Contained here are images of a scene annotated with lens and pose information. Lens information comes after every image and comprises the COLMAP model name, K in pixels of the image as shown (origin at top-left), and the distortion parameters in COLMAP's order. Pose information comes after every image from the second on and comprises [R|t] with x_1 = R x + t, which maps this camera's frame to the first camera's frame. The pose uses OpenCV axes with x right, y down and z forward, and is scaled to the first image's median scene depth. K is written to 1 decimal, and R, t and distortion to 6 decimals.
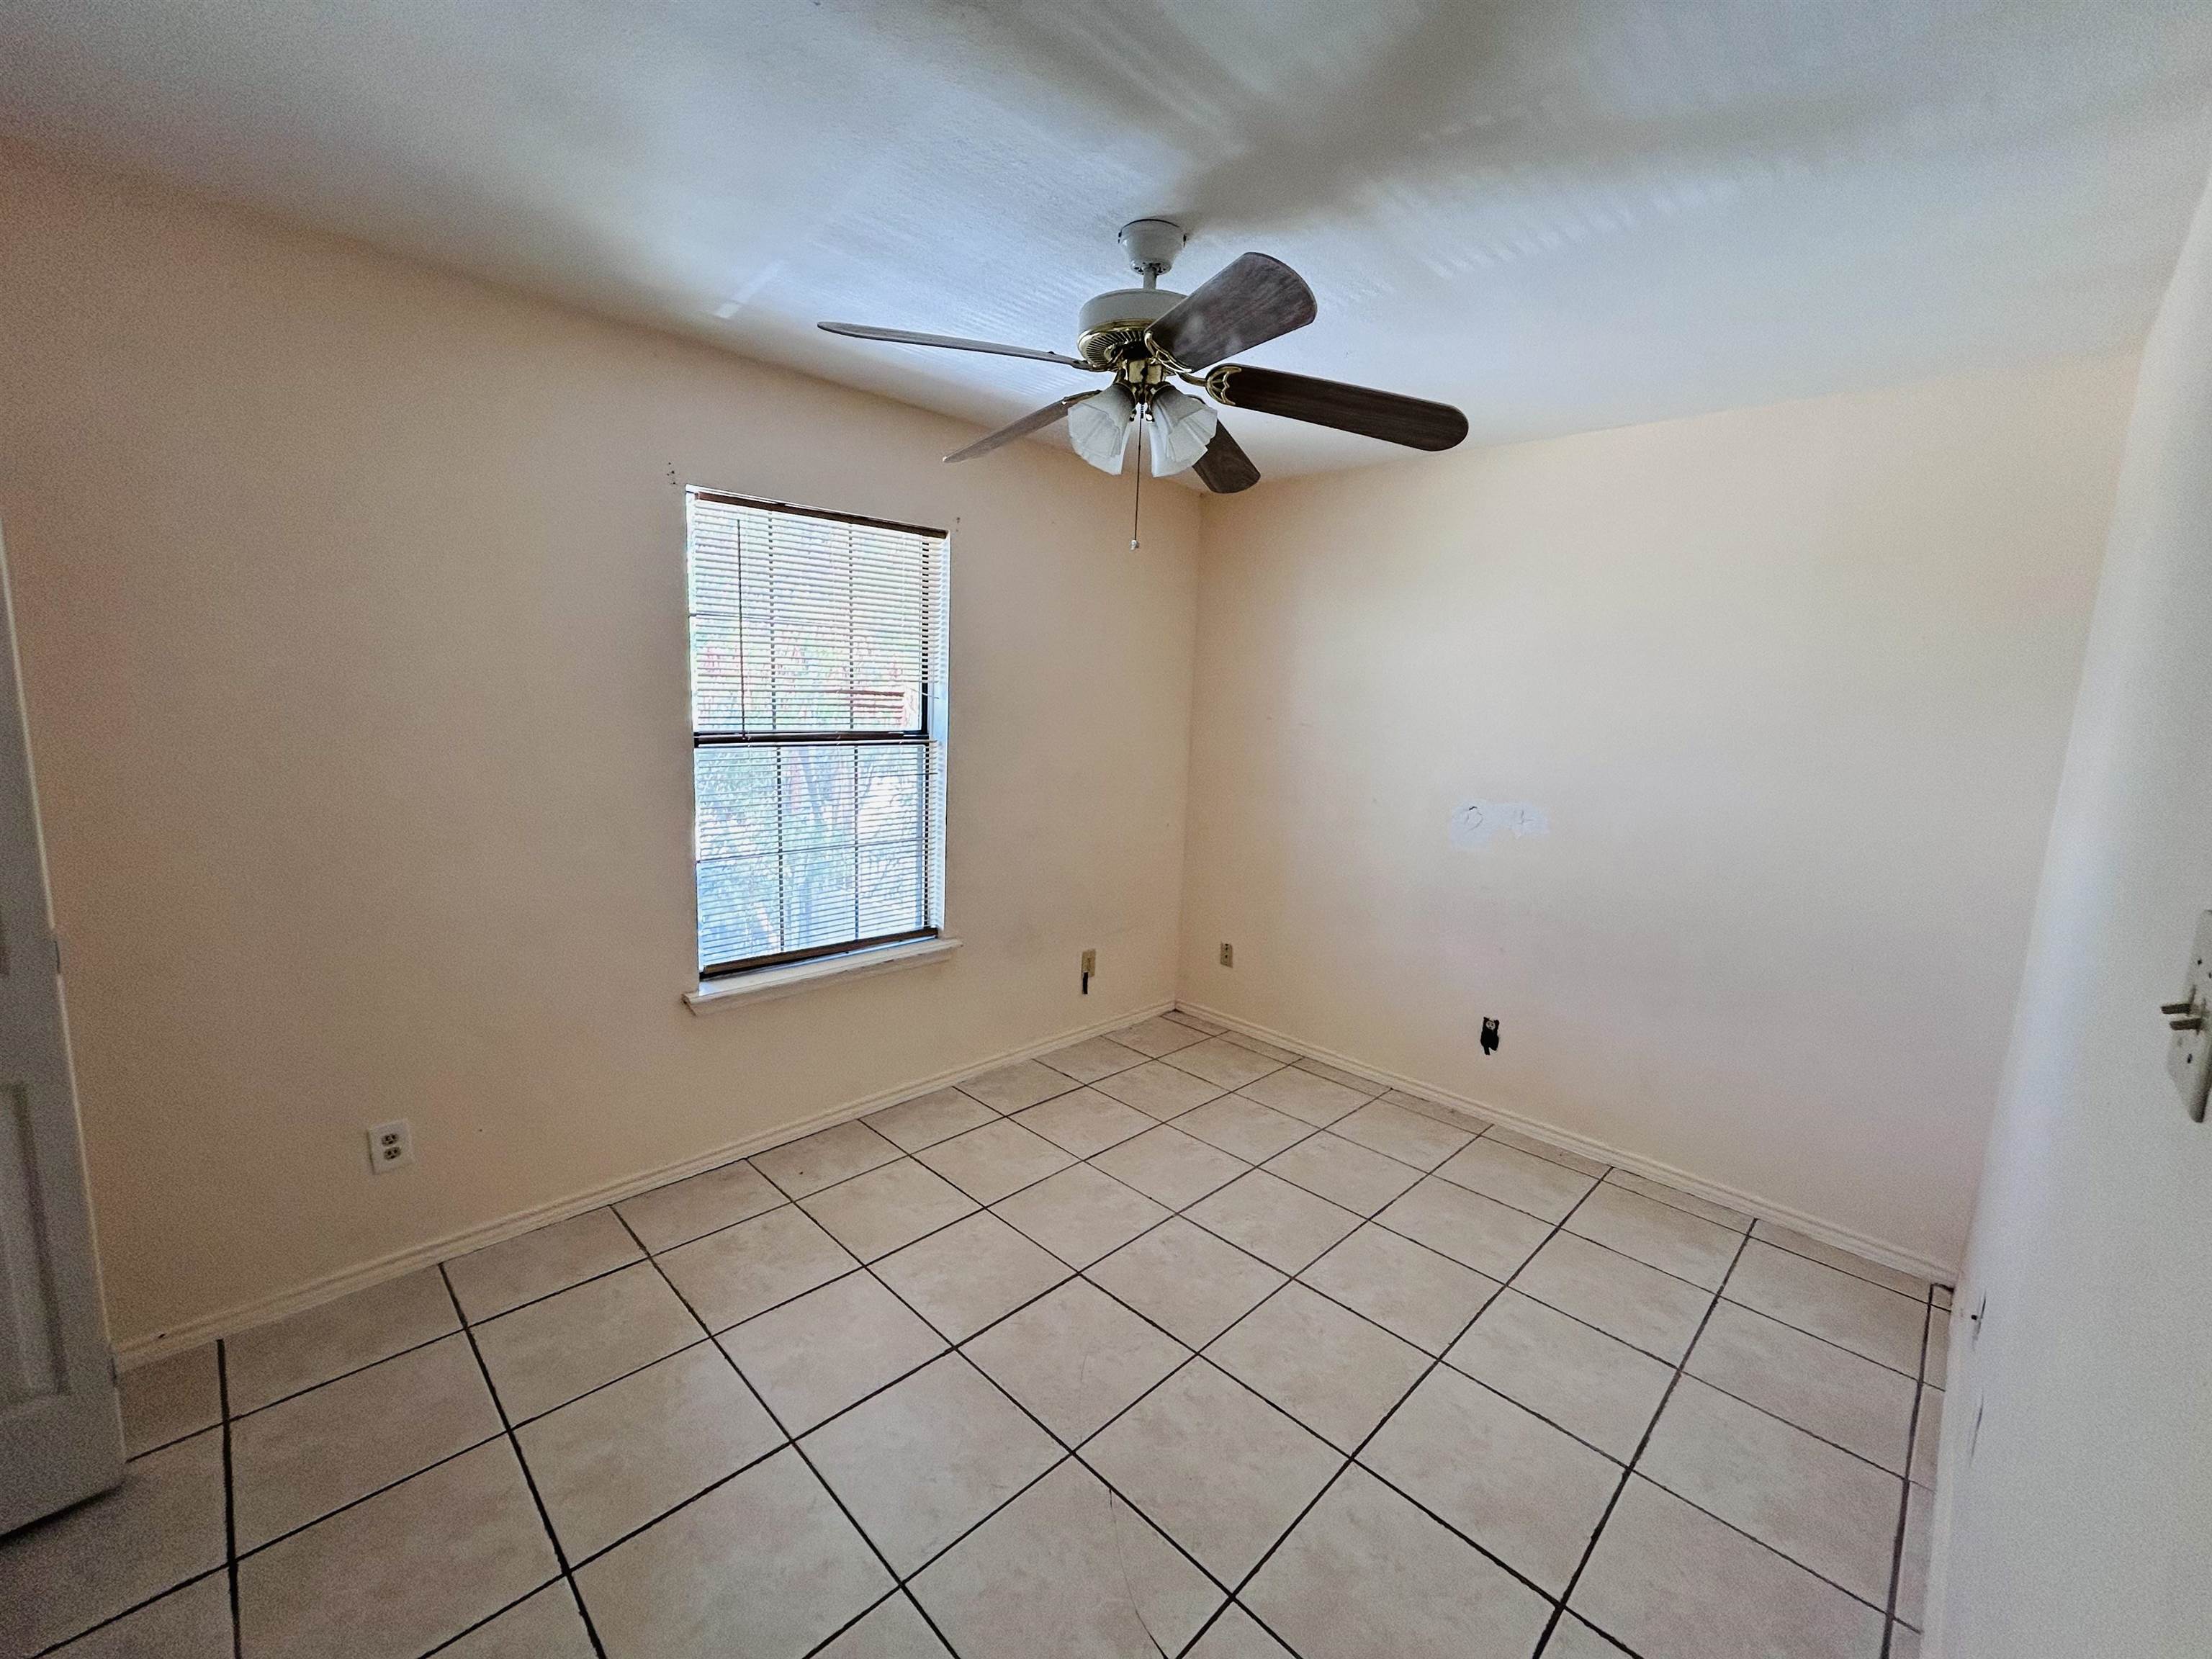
lens RADIAL K [[893.6, 0, 1106.0], [0, 893.6, 829.5], [0, 0, 1]] dist [0.013276, 0.000003]
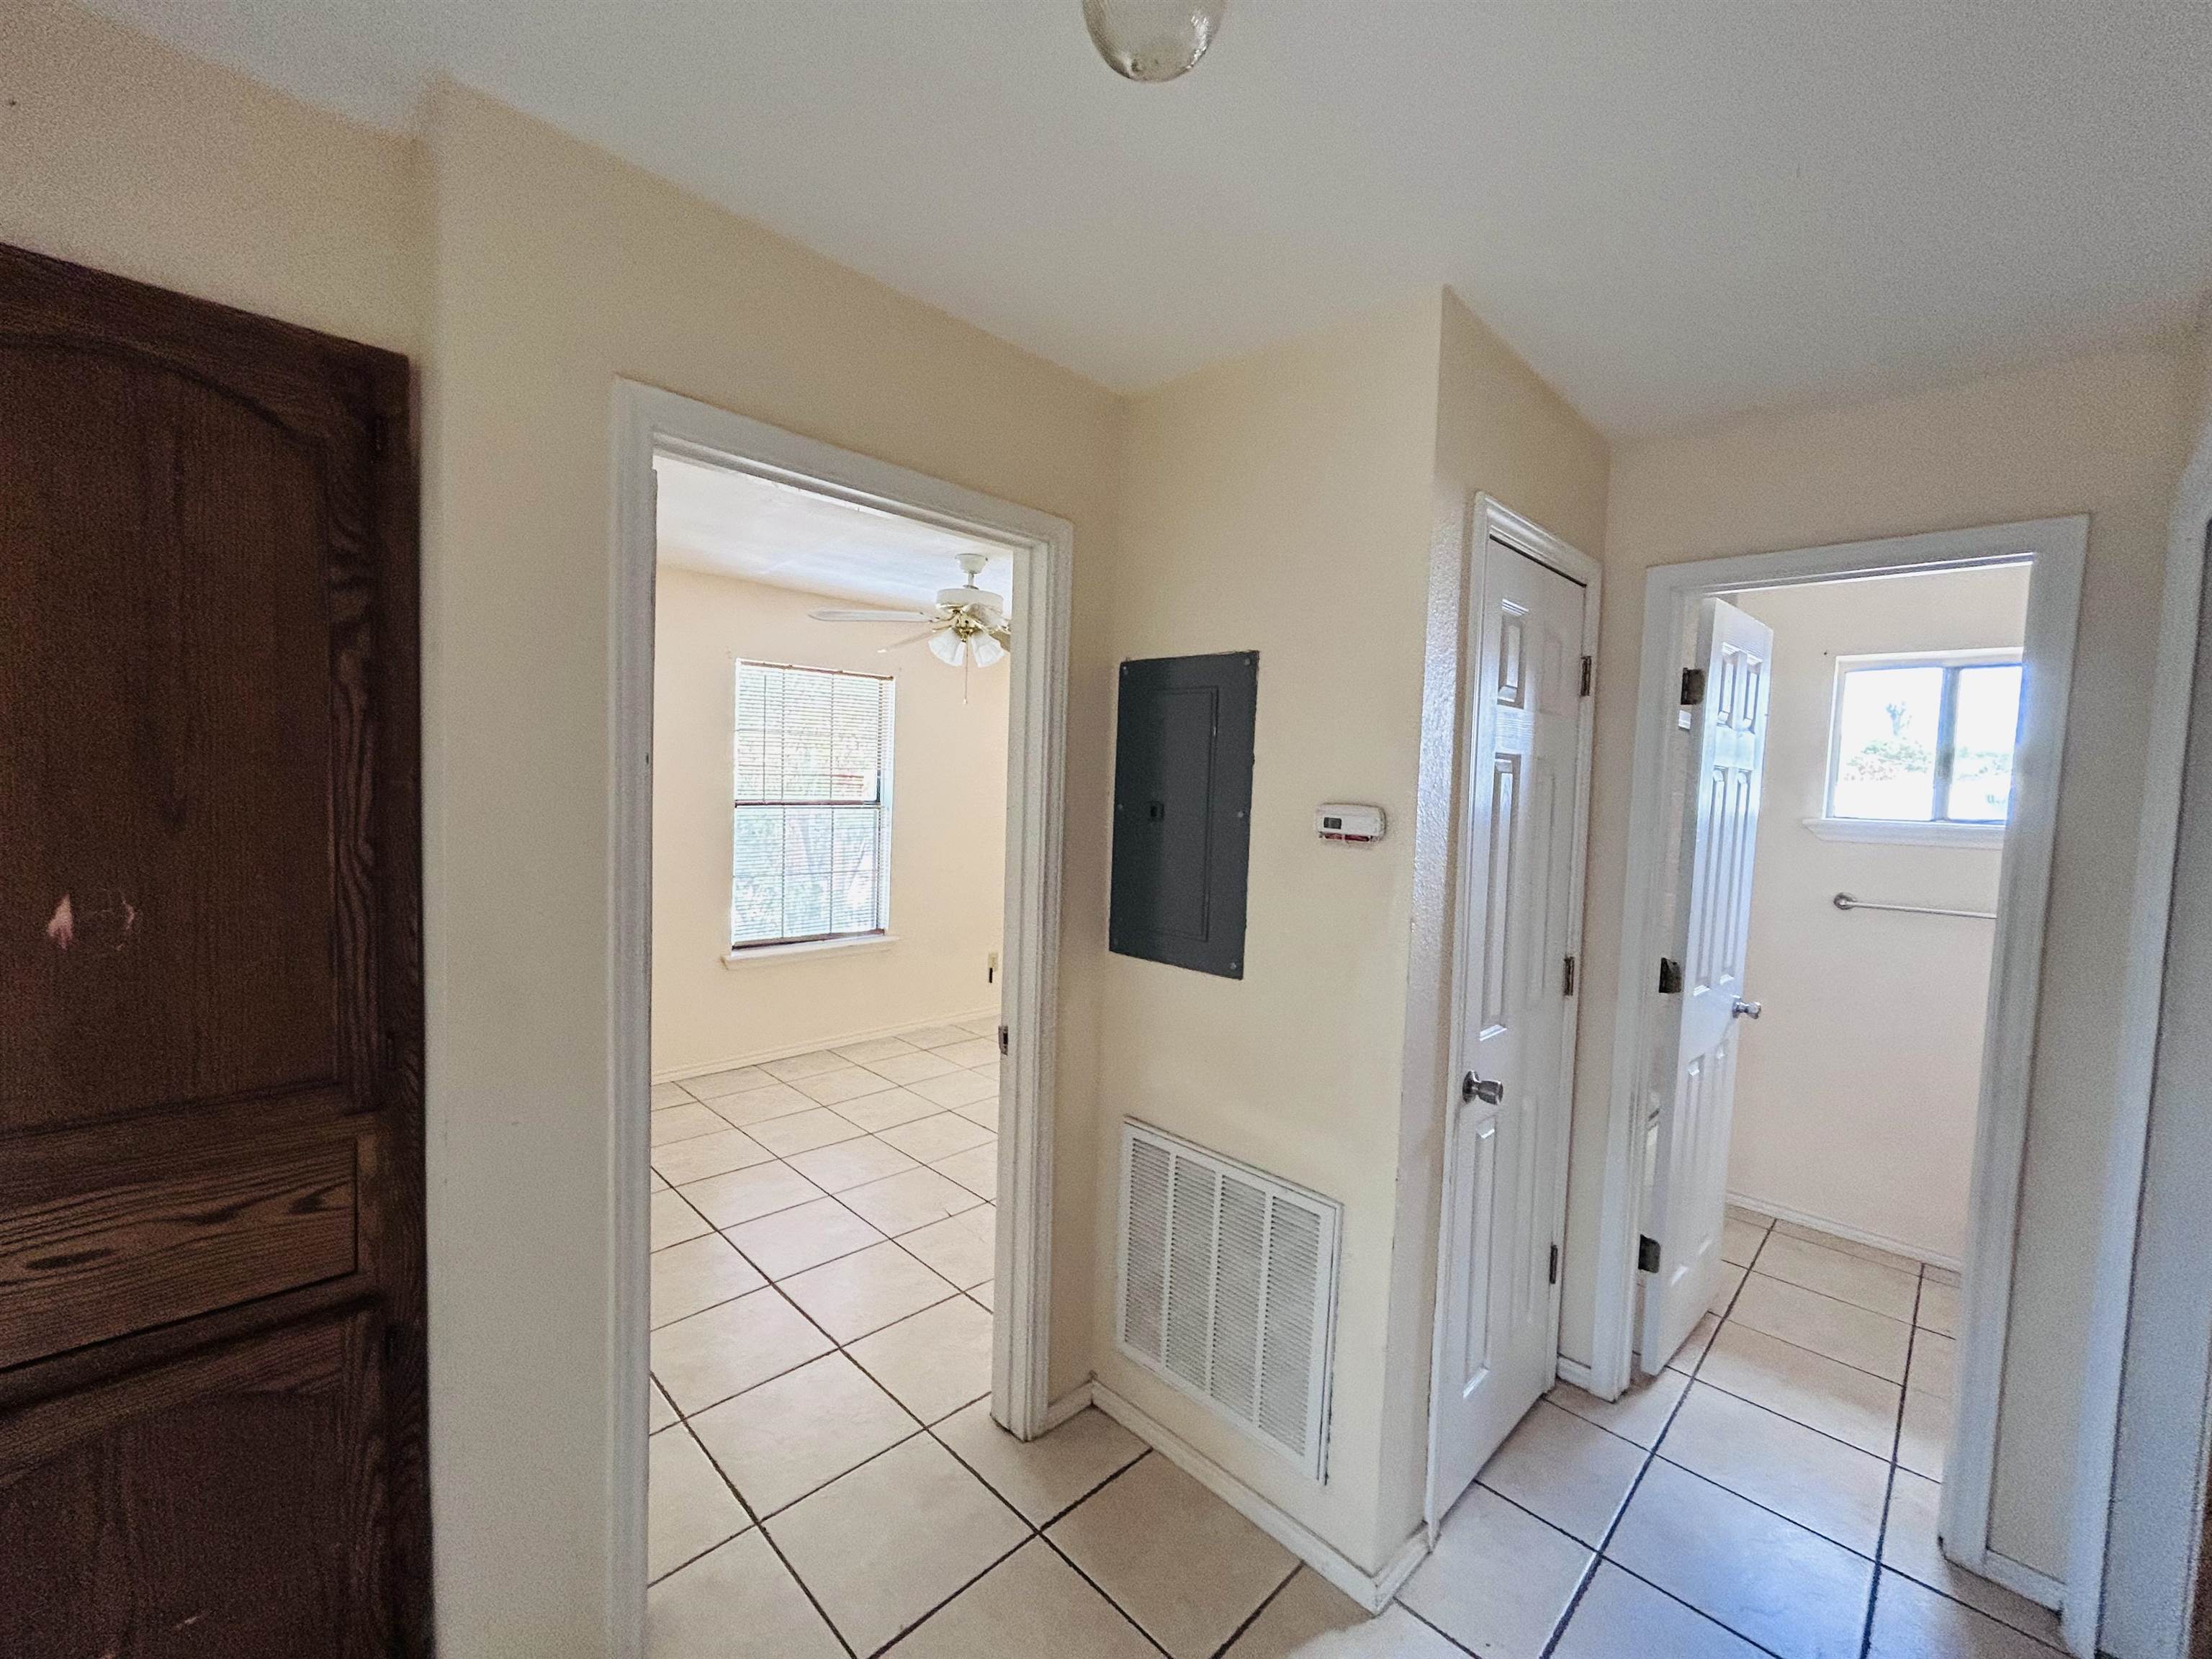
lens RADIAL K [[894.1, 0, 1102.3], [0, 894.1, 817.2], [0, 0, 1]] dist [0.053737, 0.000005]
pose [[0.999977, -0.006703, -0.000973, 0.197466], [0.006543, 0.993103, -0.117060, 0.109375], [0.001751, 0.117051, 0.993124, -0.578027]]
